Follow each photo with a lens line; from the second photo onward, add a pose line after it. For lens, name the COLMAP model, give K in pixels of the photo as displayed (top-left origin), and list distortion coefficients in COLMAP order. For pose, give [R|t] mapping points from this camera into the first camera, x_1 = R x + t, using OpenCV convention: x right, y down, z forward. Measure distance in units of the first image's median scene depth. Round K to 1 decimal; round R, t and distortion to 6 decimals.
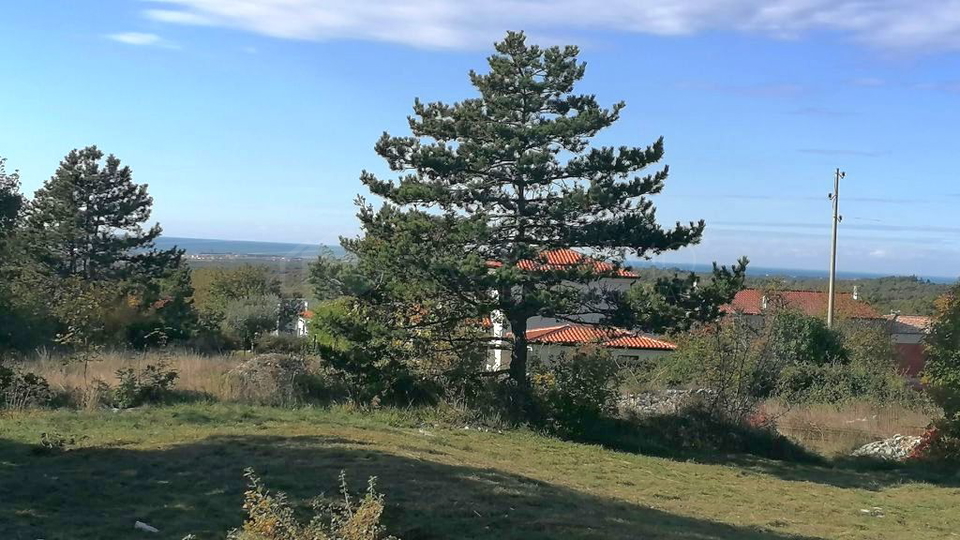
lens RADIAL K [[1929.4, 0, 479.8], [0, 1929.4, 271.2], [0, 0, 1]] dist [0.232006, 0.000000]
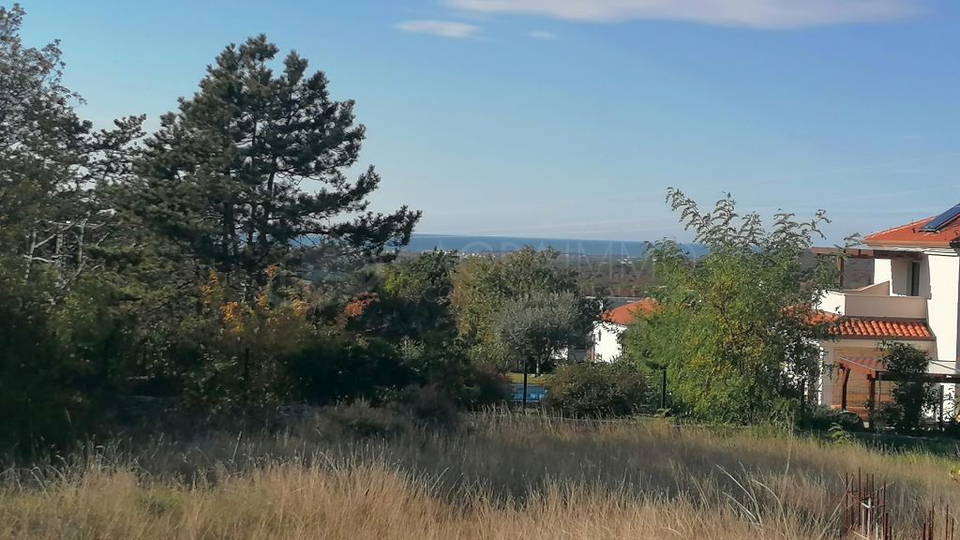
lens RADIAL K [[1797.9, 0, 477.7], [0, 1797.9, 272.7], [0, 0, 1]] dist [-0.295273, 0.000000]
pose [[0.988896, -0.018169, -0.147493, -0.058985], [0.018158, 0.999834, -0.001420, 0.007797], [0.147495, -0.001274, 0.989062, 0.492587]]
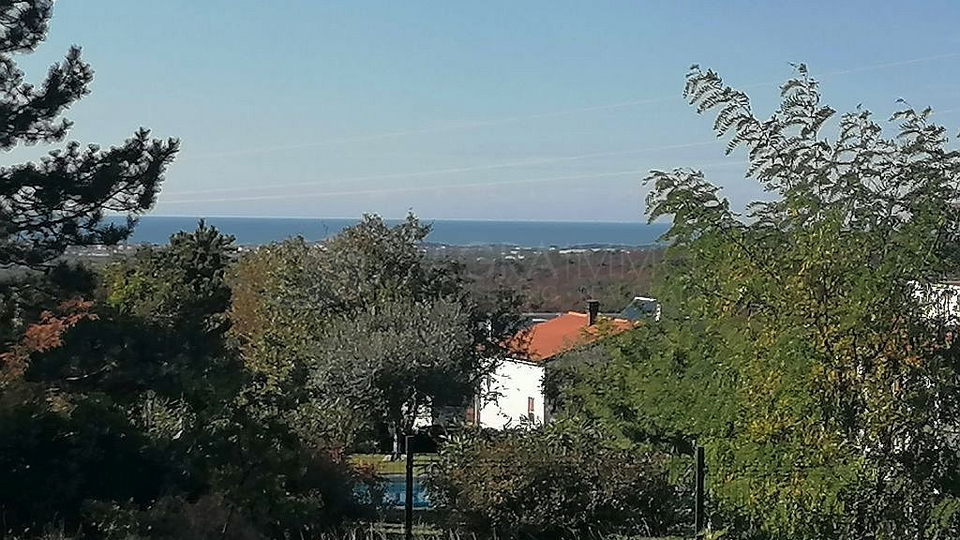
lens RADIAL K [[2986.3, 0, 487.9], [0, 2986.3, 264.9], [0, 0, 1]] dist [-0.027947, 0.000000]
pose [[0.996600, -0.039685, -0.072207, -0.076873], [0.039518, 0.999212, -0.003733, 0.010755], [0.072298, 0.000867, 0.997383, 0.580499]]
